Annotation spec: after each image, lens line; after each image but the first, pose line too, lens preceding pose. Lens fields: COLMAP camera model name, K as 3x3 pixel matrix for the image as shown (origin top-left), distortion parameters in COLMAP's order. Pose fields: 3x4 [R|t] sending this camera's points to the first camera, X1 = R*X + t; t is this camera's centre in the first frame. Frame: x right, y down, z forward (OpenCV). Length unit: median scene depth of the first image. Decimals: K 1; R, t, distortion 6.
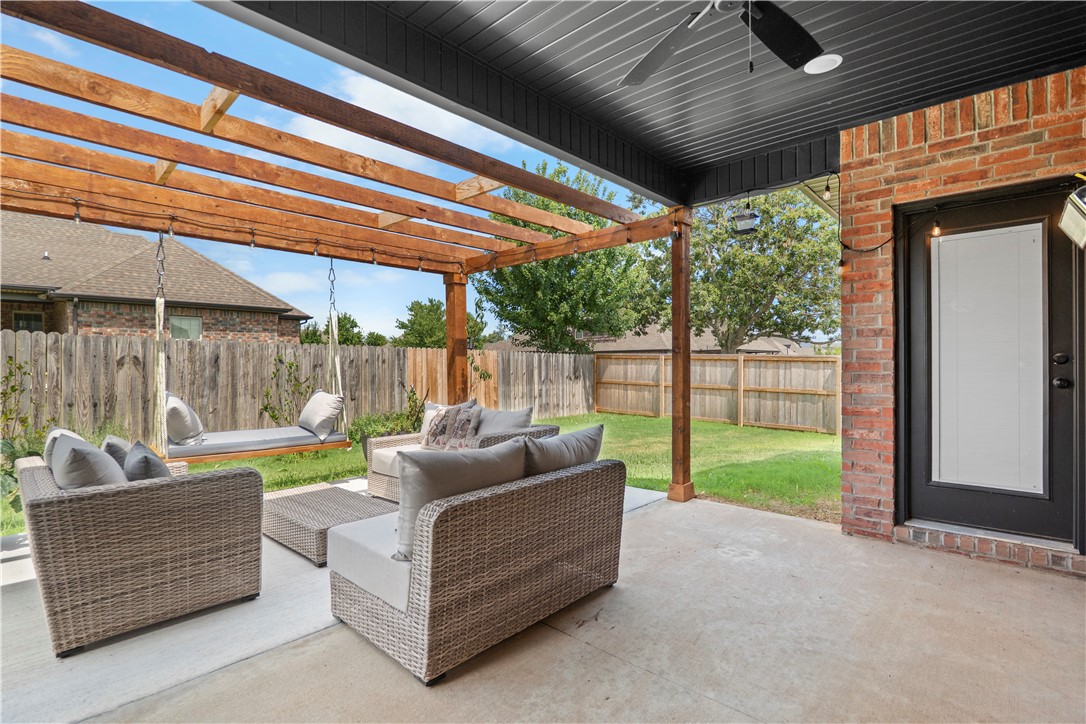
lens RADIAL K [[506.3, 0, 541.7], [0, 506.3, 361.4], [0, 0, 1]] dist [-0.007420, 0.003181]
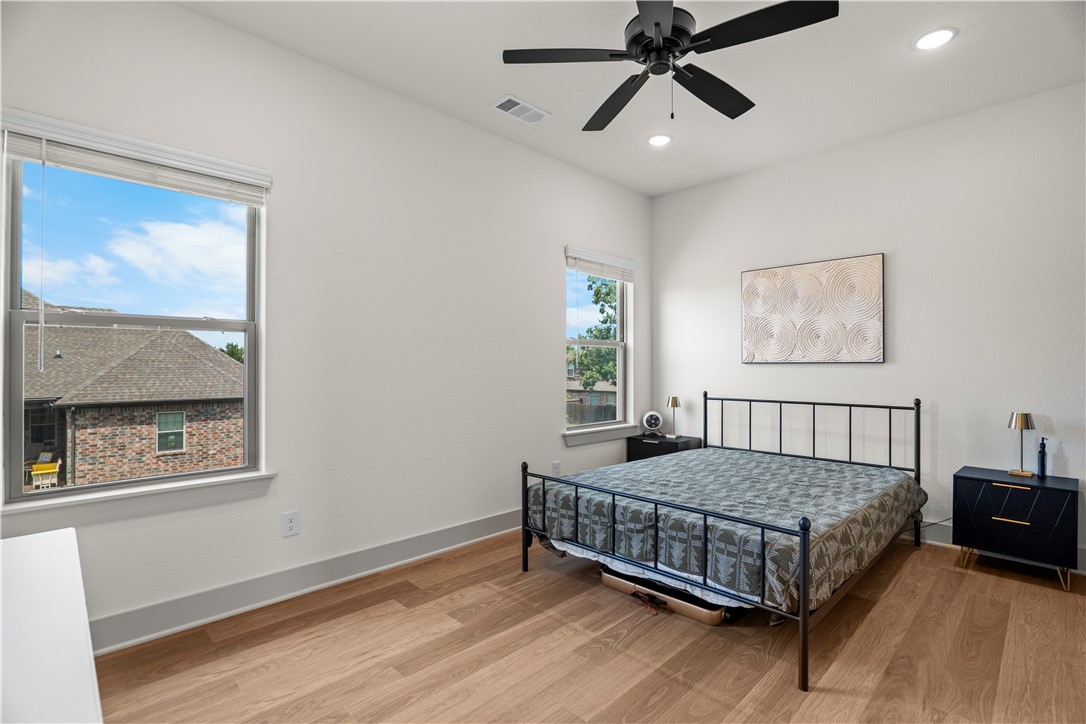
lens RADIAL K [[506.3, 0, 549.0], [0, 506.3, 366.7], [0, 0, 1]] dist [-0.007420, 0.003181]
pose [[0.998730, 0.004468, -0.050189, 0.357250], [-0.004768, 0.999971, -0.005873, -0.315725], [0.050161, 0.006105, 0.998722, -0.178176]]
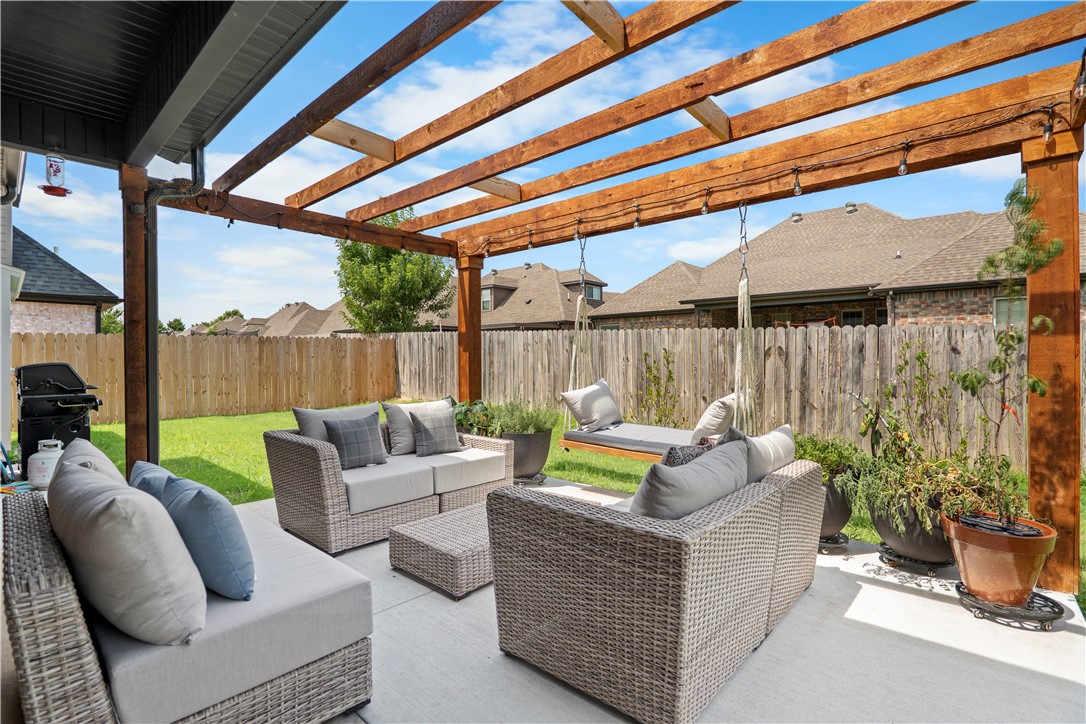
lens RADIAL K [[506.3, 0, 545.2], [0, 506.3, 361.0], [0, 0, 1]] dist [-0.007420, 0.003181]
pose [[0.026776, 0.012010, -0.999569, 0.152950], [0.006118, 0.999907, 0.012178, 0.002461], [0.999623, -0.006441, 0.026700, 0.365747]]
